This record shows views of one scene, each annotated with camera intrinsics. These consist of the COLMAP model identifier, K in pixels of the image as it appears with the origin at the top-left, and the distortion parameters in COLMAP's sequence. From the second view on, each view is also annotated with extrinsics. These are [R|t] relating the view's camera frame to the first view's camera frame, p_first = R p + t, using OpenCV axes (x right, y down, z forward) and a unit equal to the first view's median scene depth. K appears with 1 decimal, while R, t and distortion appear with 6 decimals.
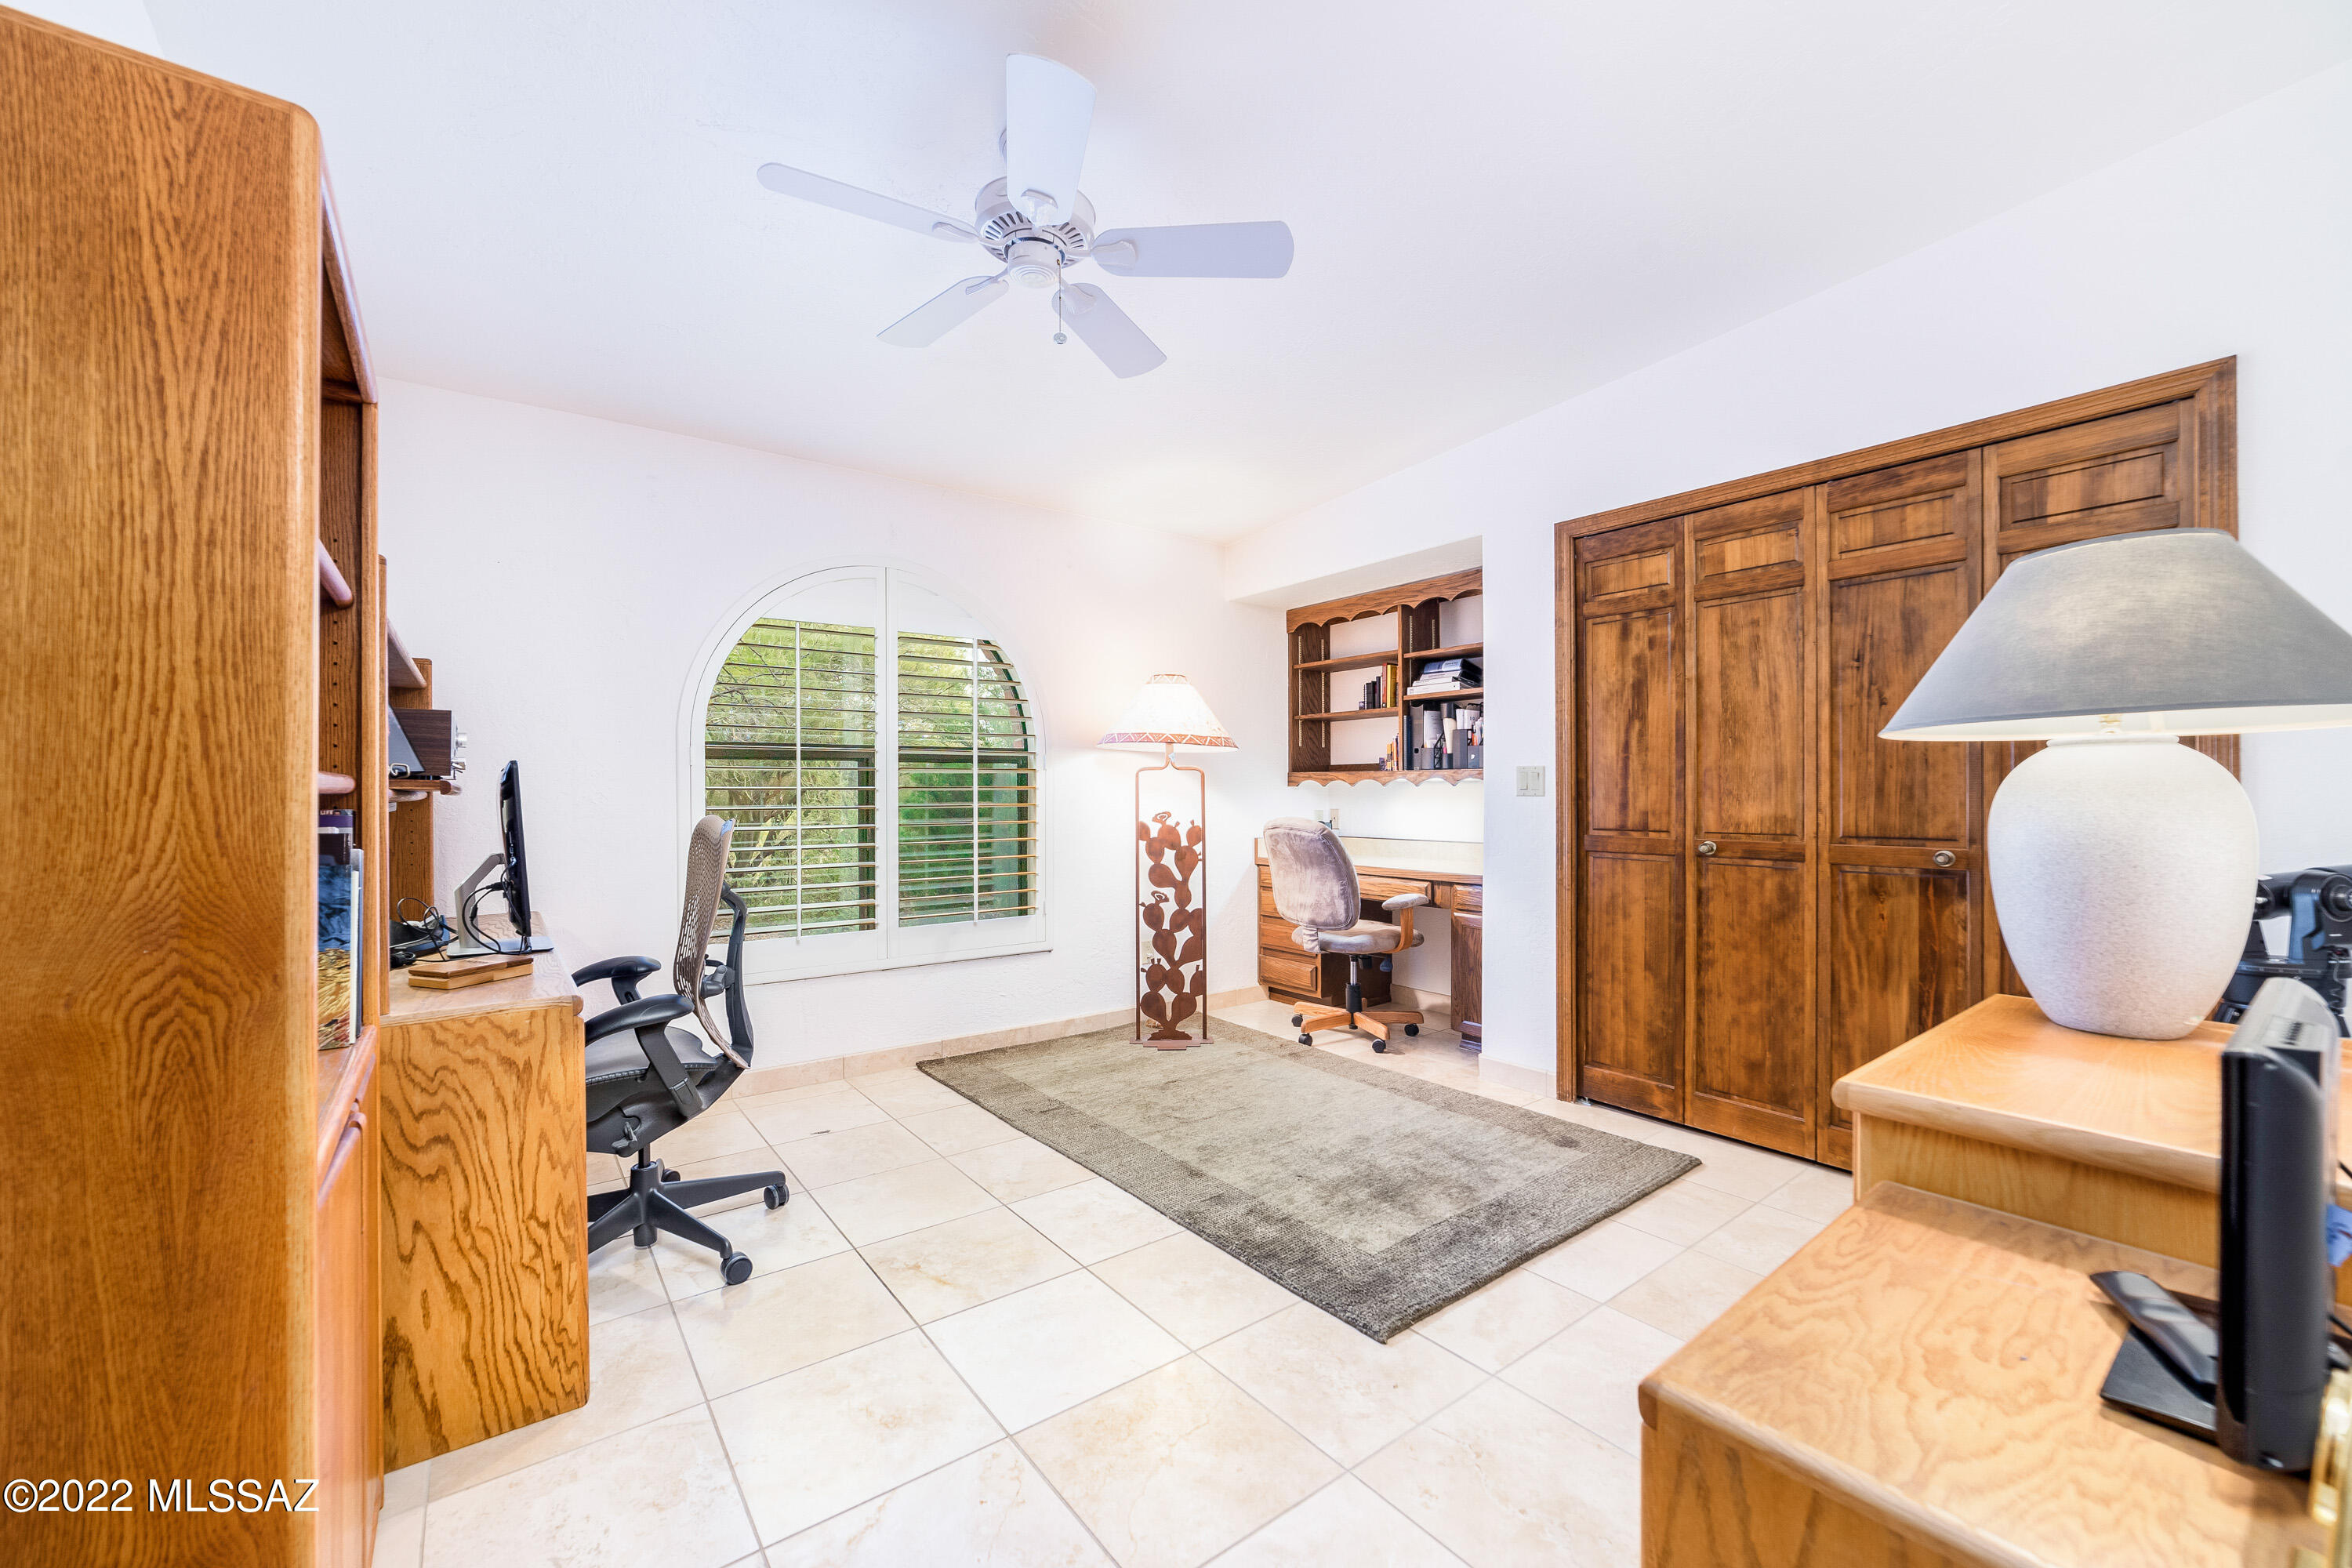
lens RADIAL K [[909.7, 0, 1153.6], [0, 909.7, 794.3], [0, 0, 1]] dist [-0.008879, 0.000365]
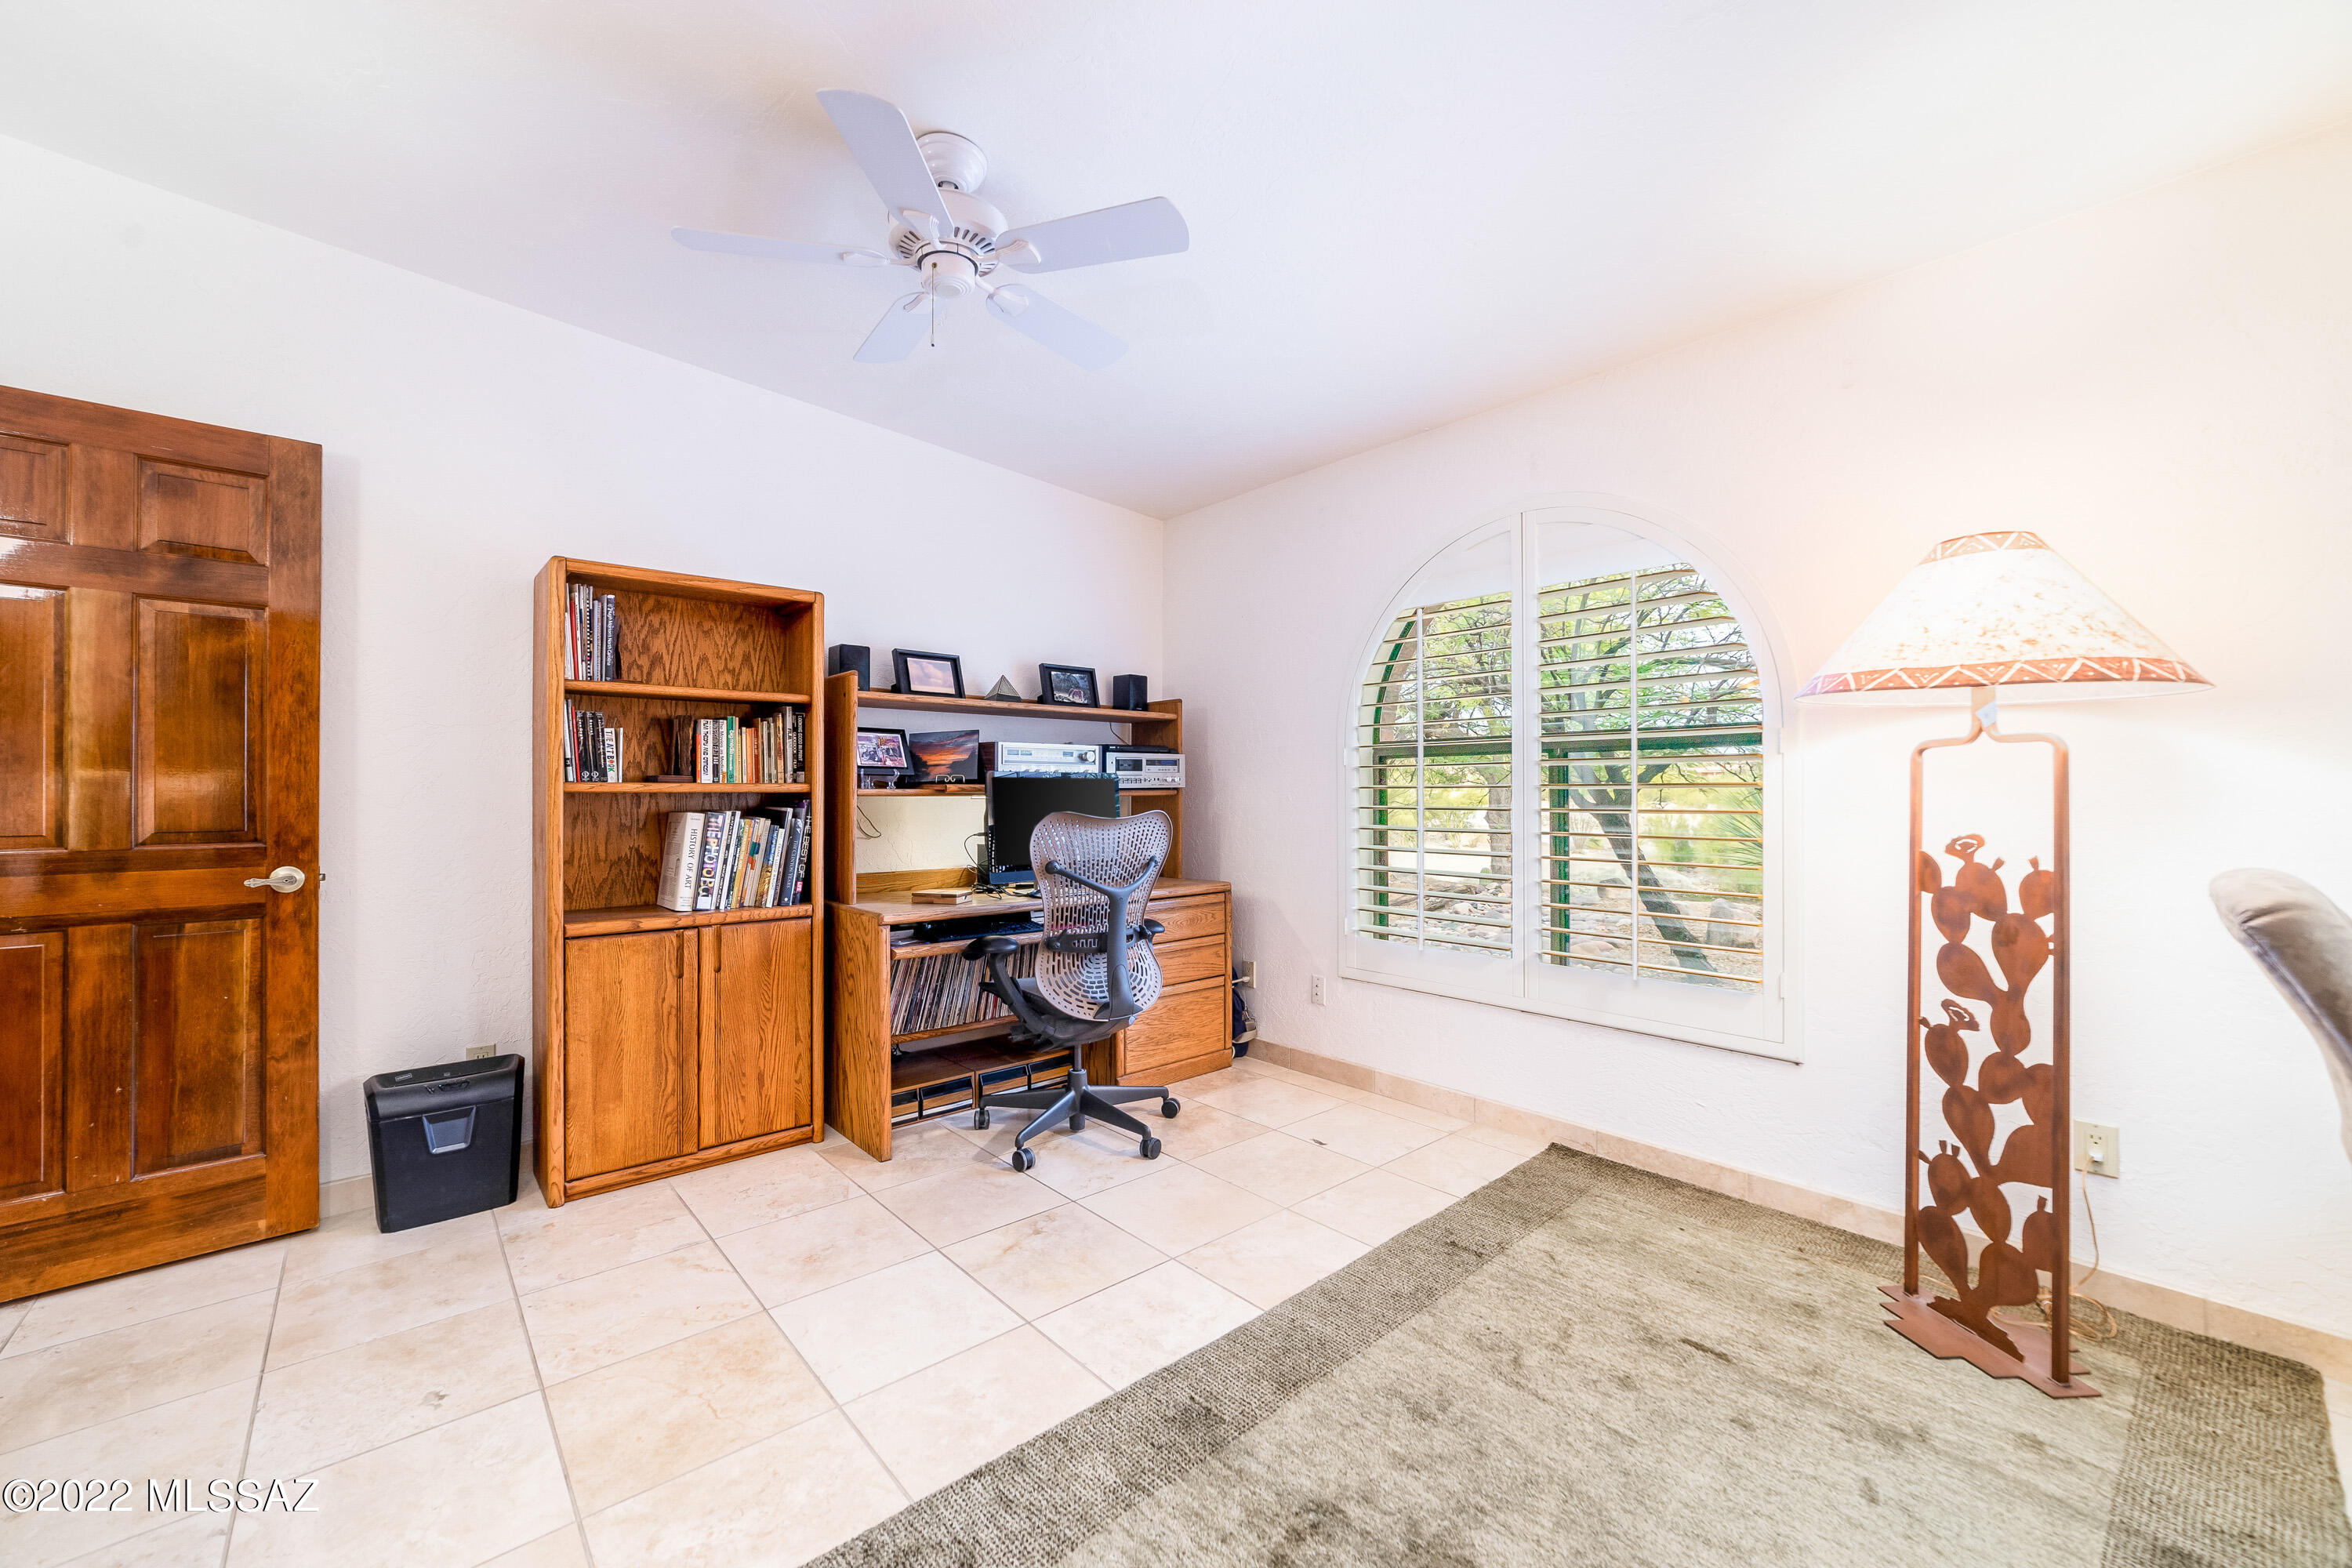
lens RADIAL K [[909.7, 0, 1158.3], [0, 909.7, 785.0], [0, 0, 1]] dist [-0.008879, 0.000365]
pose [[0.084657, -0.004487, -0.996400, 0.436043], [0.001234, 0.999990, -0.004398, -0.004346], [0.996409, -0.000857, 0.084662, 0.550210]]
